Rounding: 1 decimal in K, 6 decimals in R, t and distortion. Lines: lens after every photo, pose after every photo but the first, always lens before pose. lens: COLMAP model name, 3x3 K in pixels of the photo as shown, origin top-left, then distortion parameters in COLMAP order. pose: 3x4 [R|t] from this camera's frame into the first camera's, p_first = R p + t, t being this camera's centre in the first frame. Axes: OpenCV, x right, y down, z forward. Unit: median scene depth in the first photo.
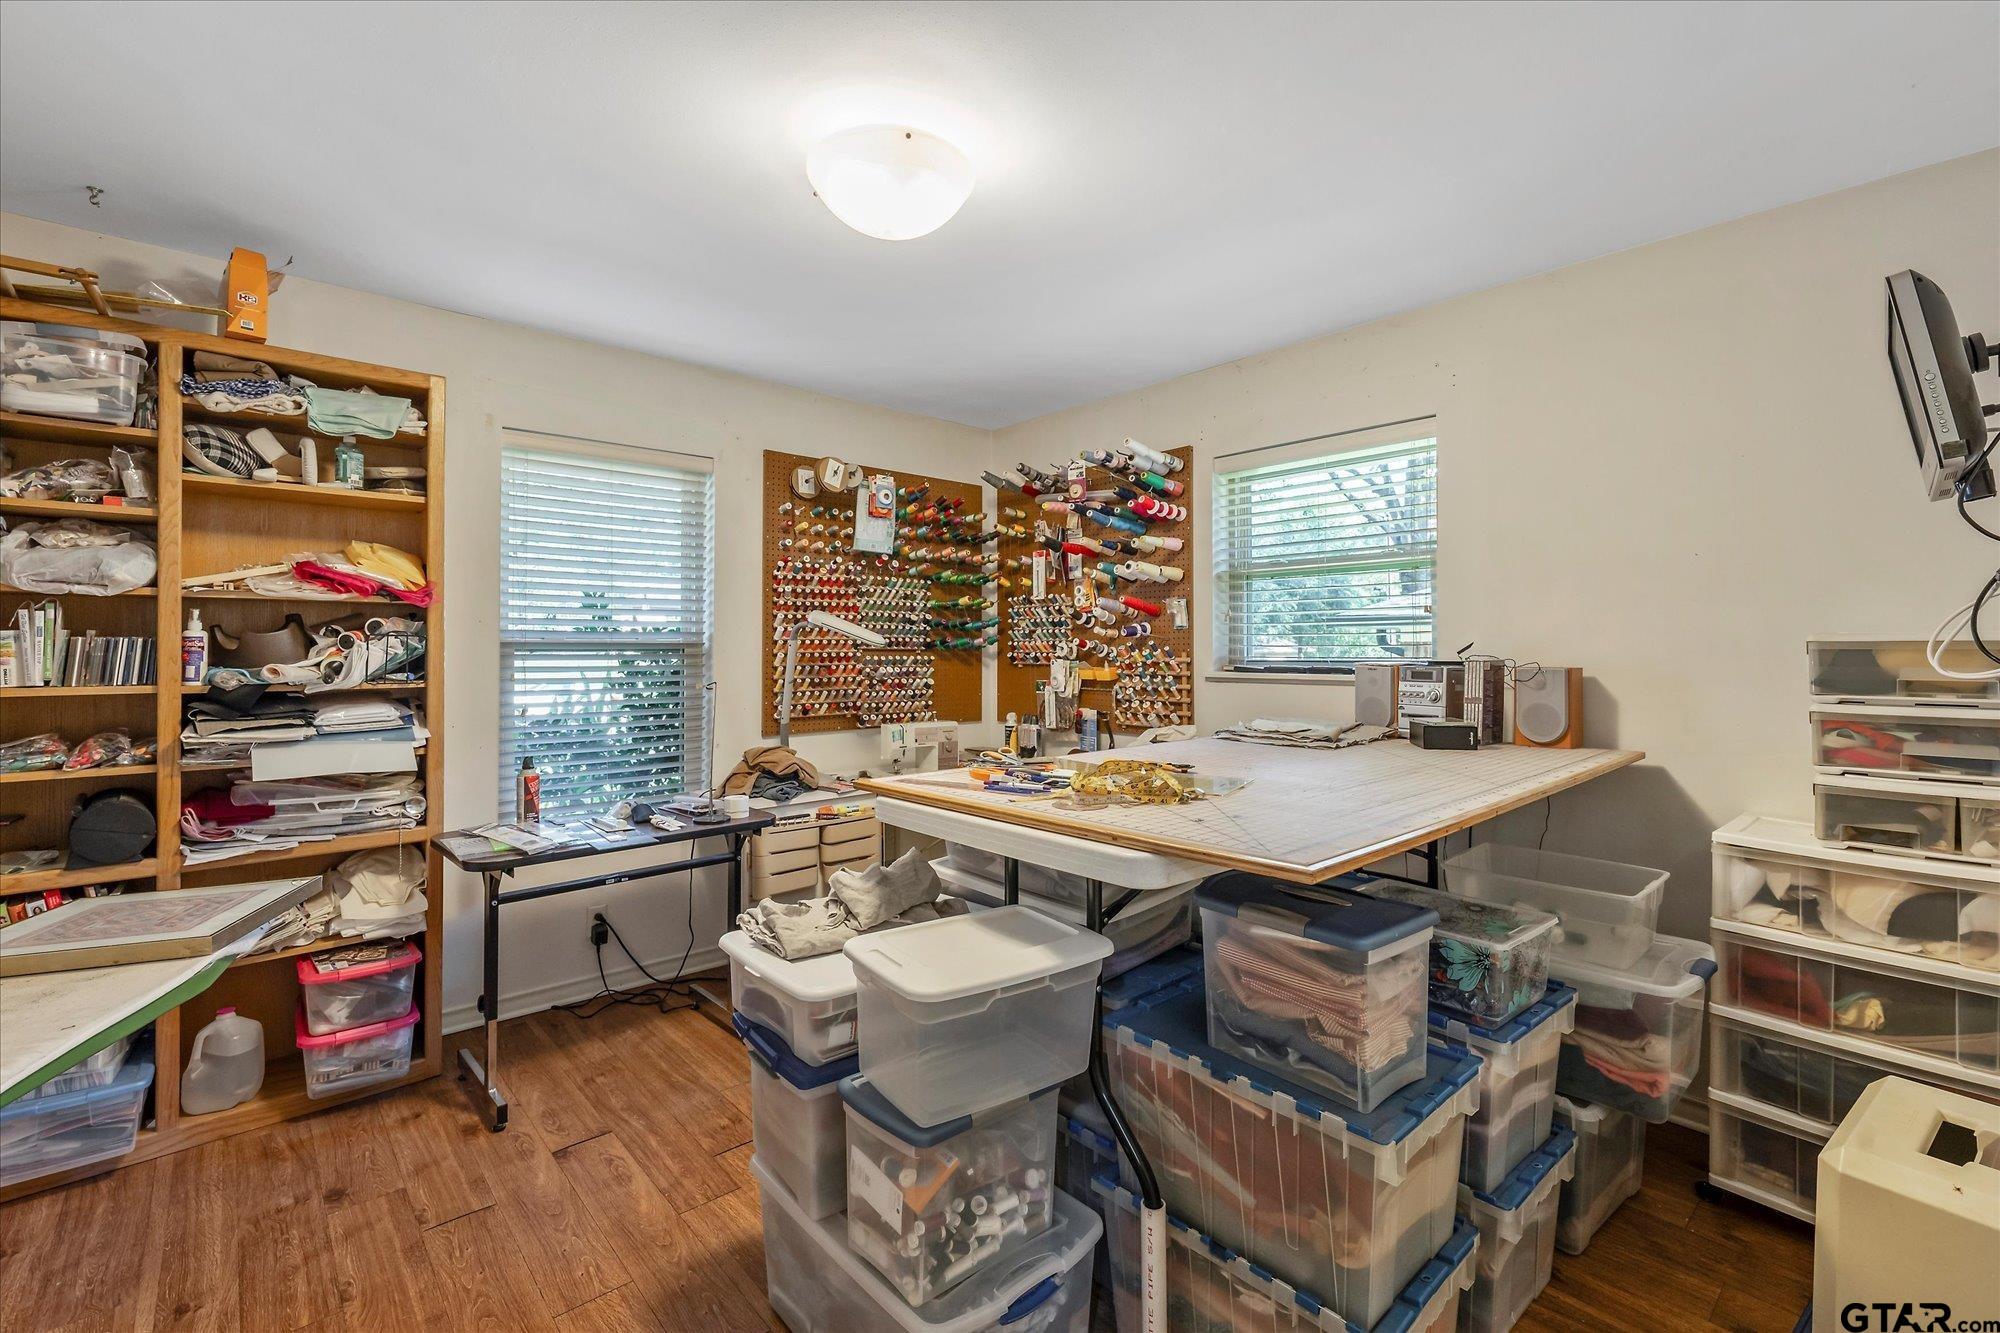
lens RADIAL K [[866.7, 0, 996.2], [0, 866.7, 654.7], [0, 0, 1]] dist [-0.000071, -0.000210]
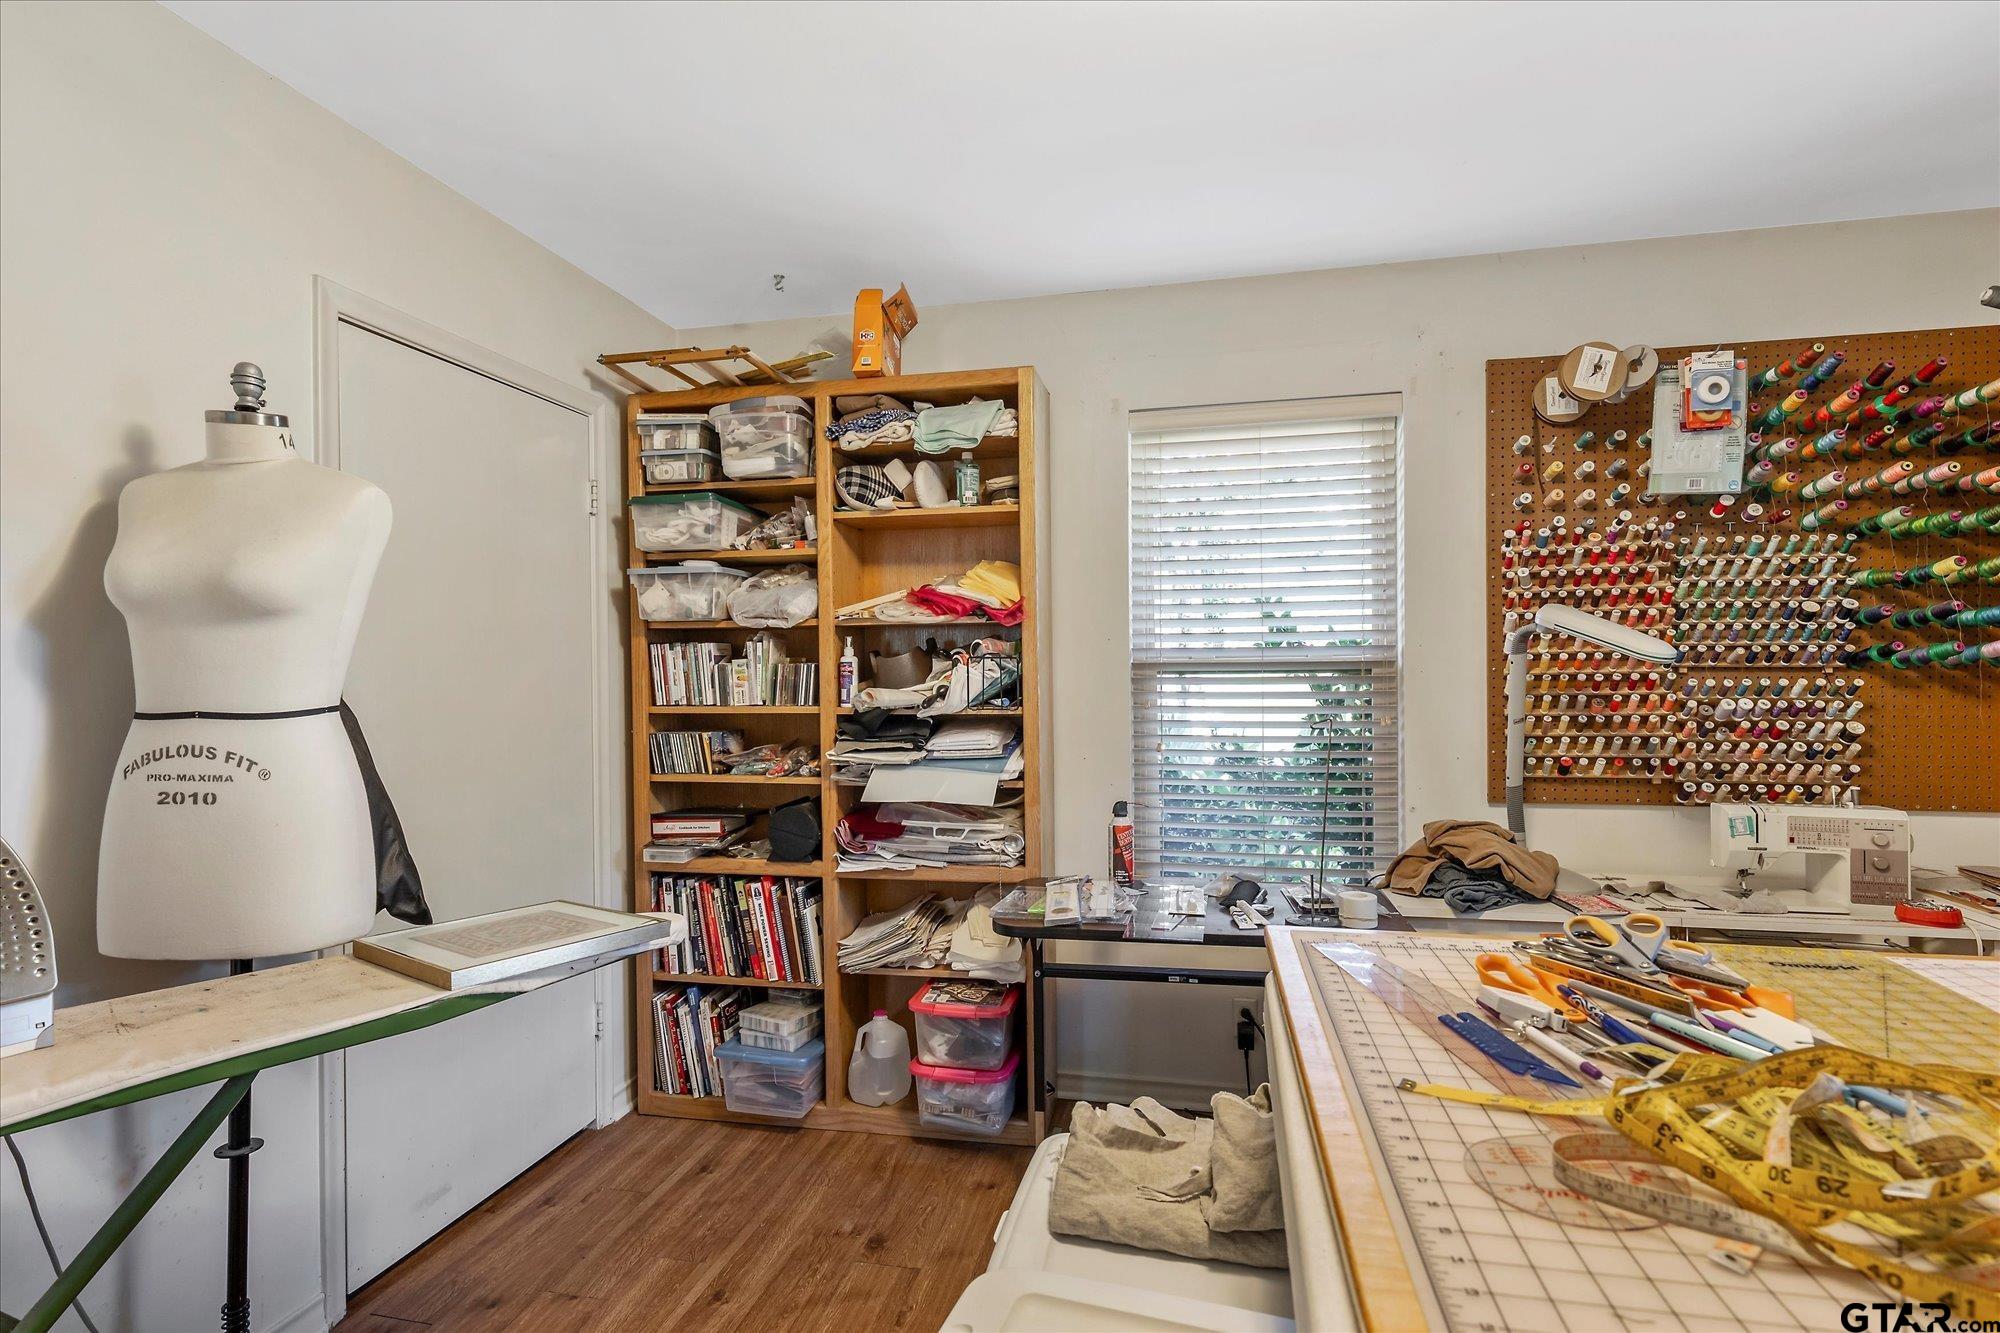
lens RADIAL K [[984.6, 0, 996.0], [0, 984.6, 676.0], [0, 0, 1]] dist [0.004541, -0.001055]
pose [[0.587761, 0.000504, -0.809034, 0.160180], [0.002917, 0.999992, 0.002741, -0.005511], [0.809029, -0.003971, 0.587755, 0.376597]]
